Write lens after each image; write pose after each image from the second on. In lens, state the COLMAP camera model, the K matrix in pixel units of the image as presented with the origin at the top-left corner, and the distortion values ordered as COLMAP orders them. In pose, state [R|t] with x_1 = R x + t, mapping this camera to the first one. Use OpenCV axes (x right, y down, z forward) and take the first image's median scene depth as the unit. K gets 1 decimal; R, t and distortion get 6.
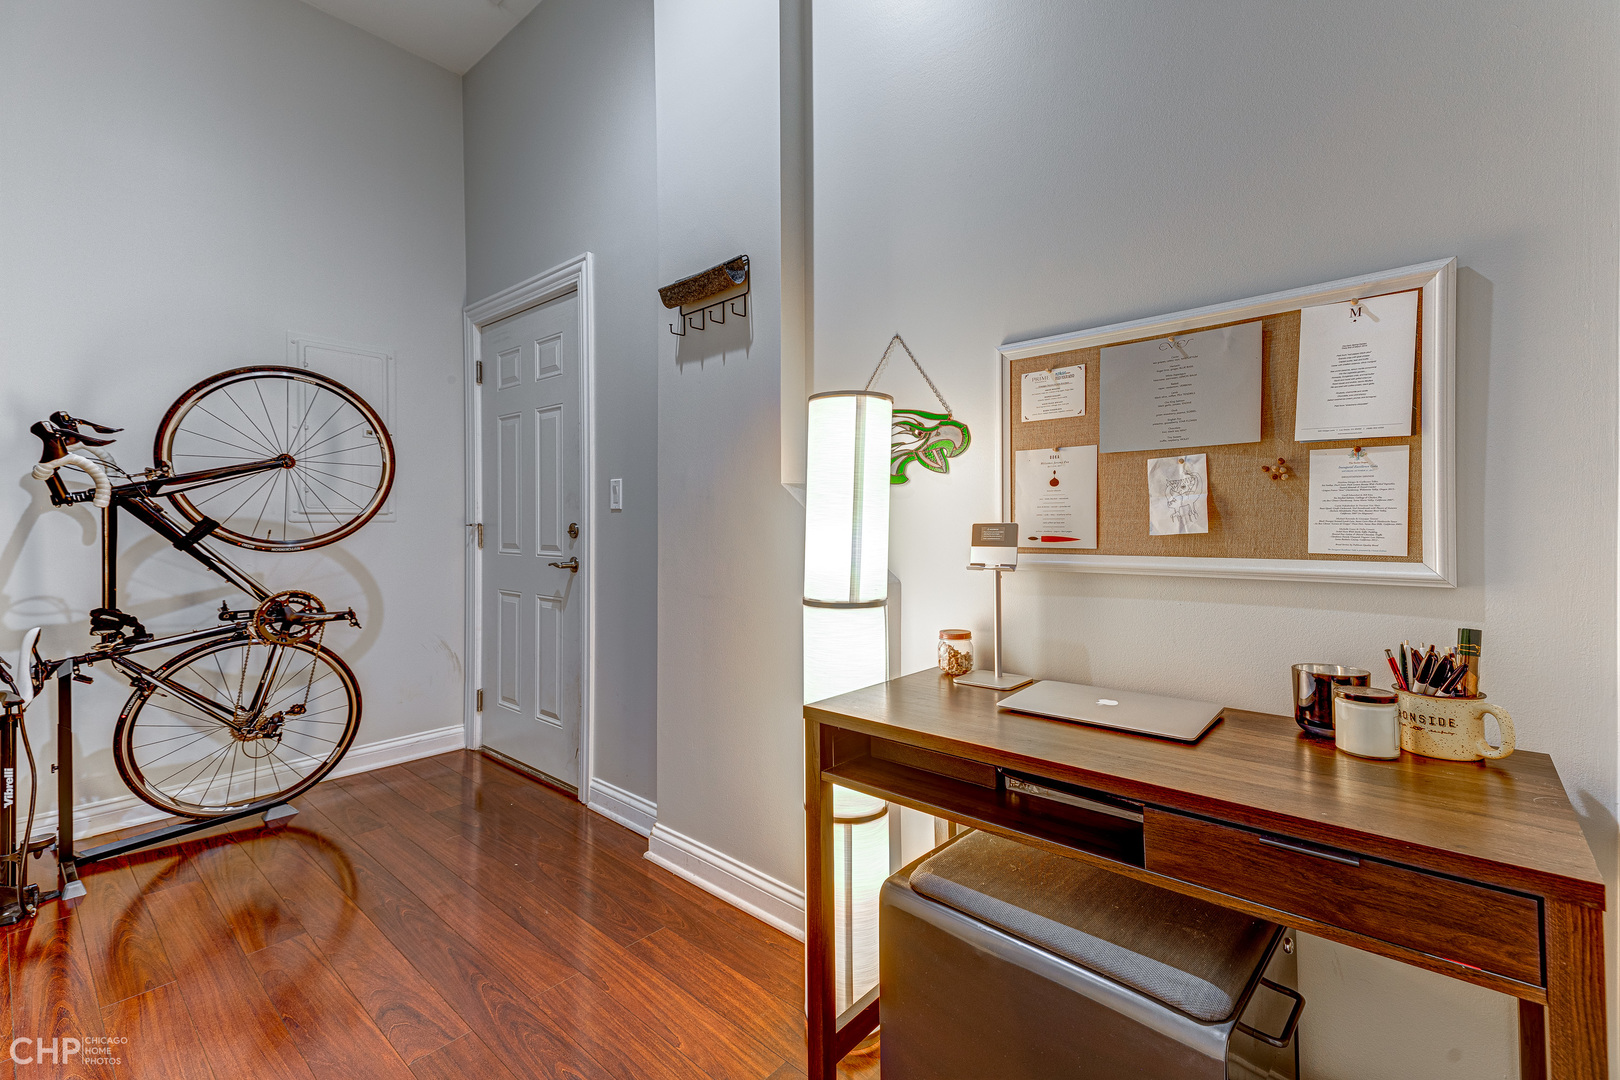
lens RADIAL K [[704.6, 0, 817.8], [0, 704.6, 529.0], [0, 0, 1]] dist [0.053284, -0.012641]
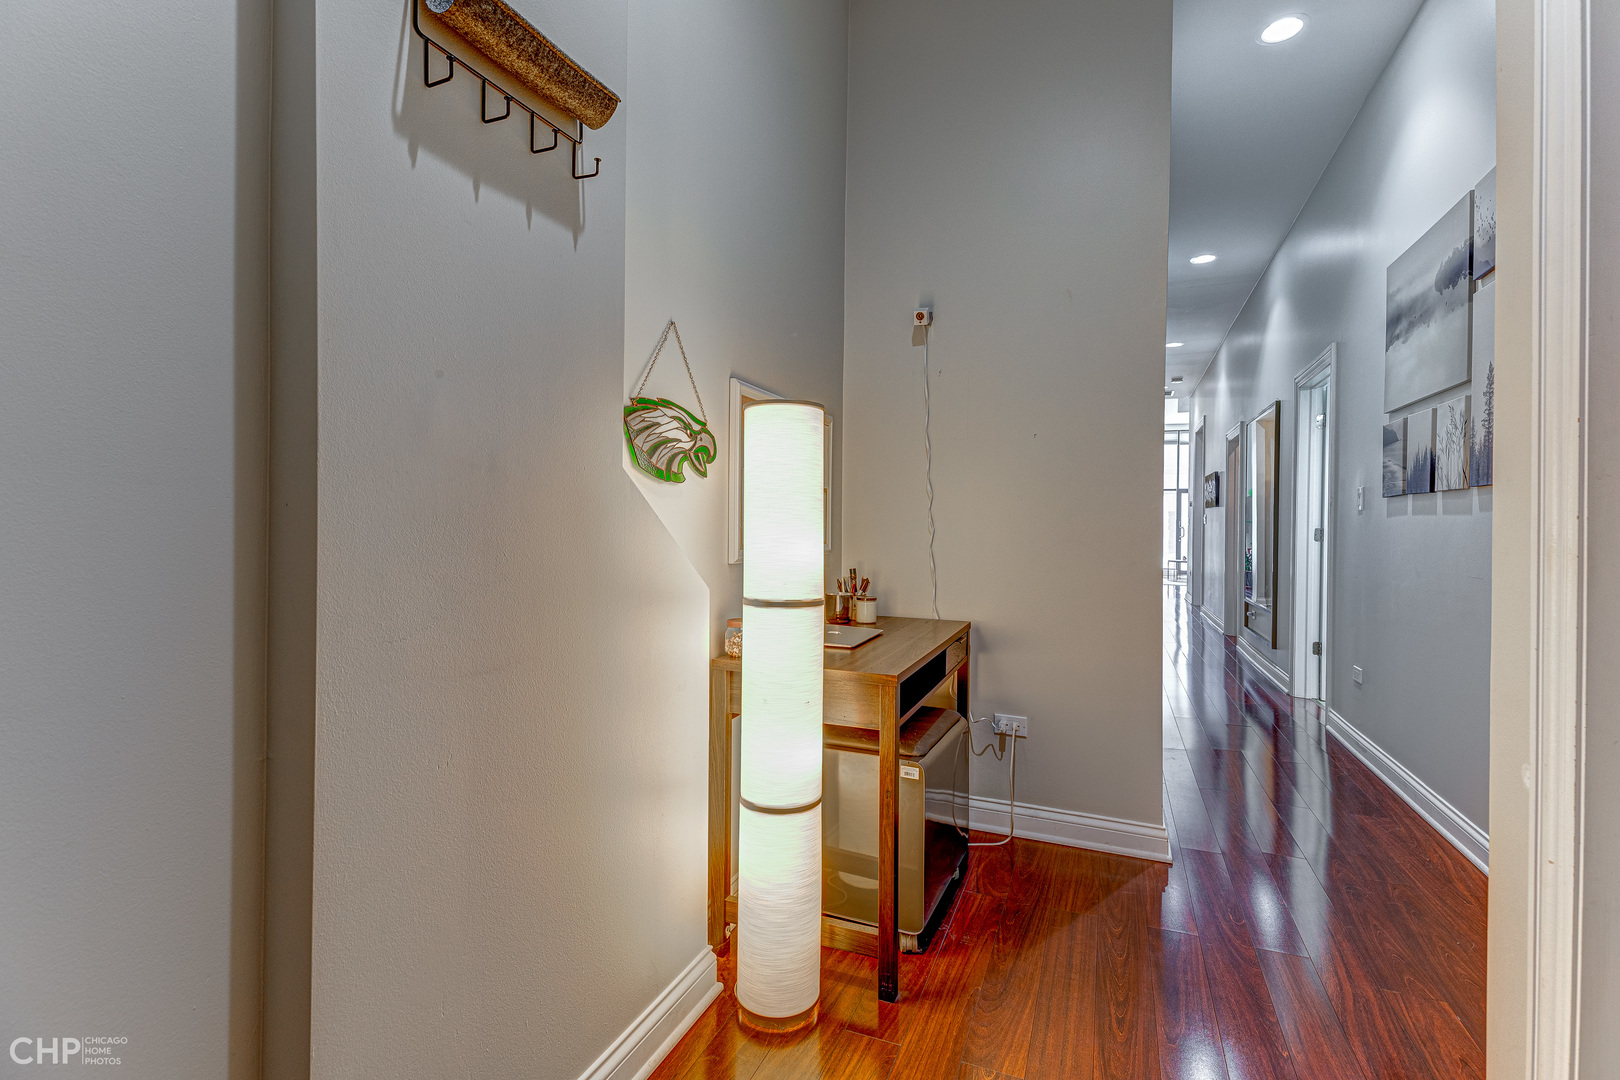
lens RADIAL K [[704.6, 0, 817.8], [0, 704.6, 529.0], [0, 0, 1]] dist [0.053284, -0.012641]
pose [[-0.317234, -0.004374, 0.948337, -0.853191], [-0.000511, 0.999990, 0.004441, -0.006270], [-0.948347, 0.000924, -0.317233, 1.140112]]
